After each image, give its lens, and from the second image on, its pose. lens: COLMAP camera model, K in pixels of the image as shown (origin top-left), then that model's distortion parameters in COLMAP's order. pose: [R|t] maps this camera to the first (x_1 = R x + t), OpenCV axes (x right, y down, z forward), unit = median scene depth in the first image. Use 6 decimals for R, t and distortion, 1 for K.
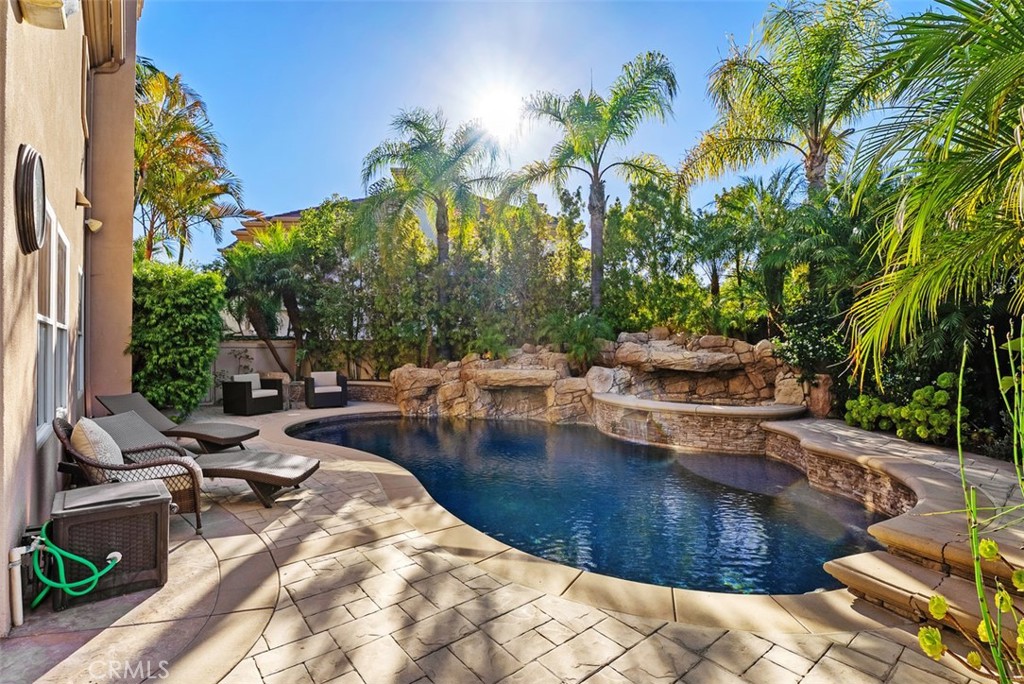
lens RADIAL K [[478.4, 0, 512.0], [0, 478.4, 342.0], [0, 0, 1]] dist [-0.000930, -0.000042]
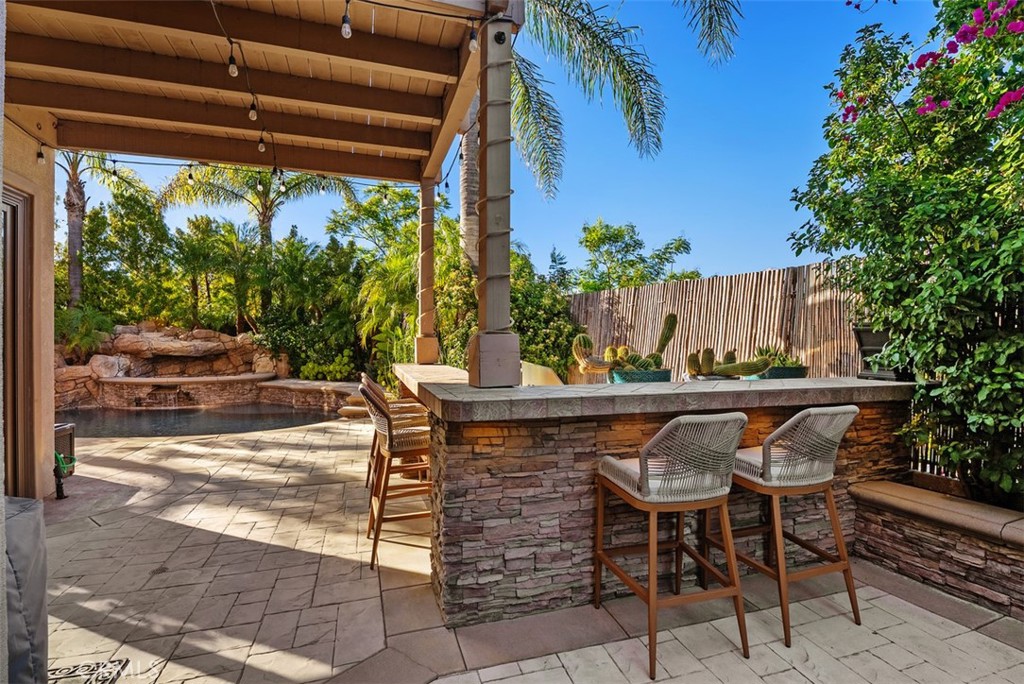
lens RADIAL K [[478.4, 0, 512.0], [0, 478.4, 342.0], [0, 0, 1]] dist [-0.000930, -0.000042]
pose [[0.373160, -0.005580, 0.927750, -0.518745], [-0.010647, 0.999890, 0.010296, -0.001689], [-0.927706, -0.013720, 0.373060, -0.333270]]
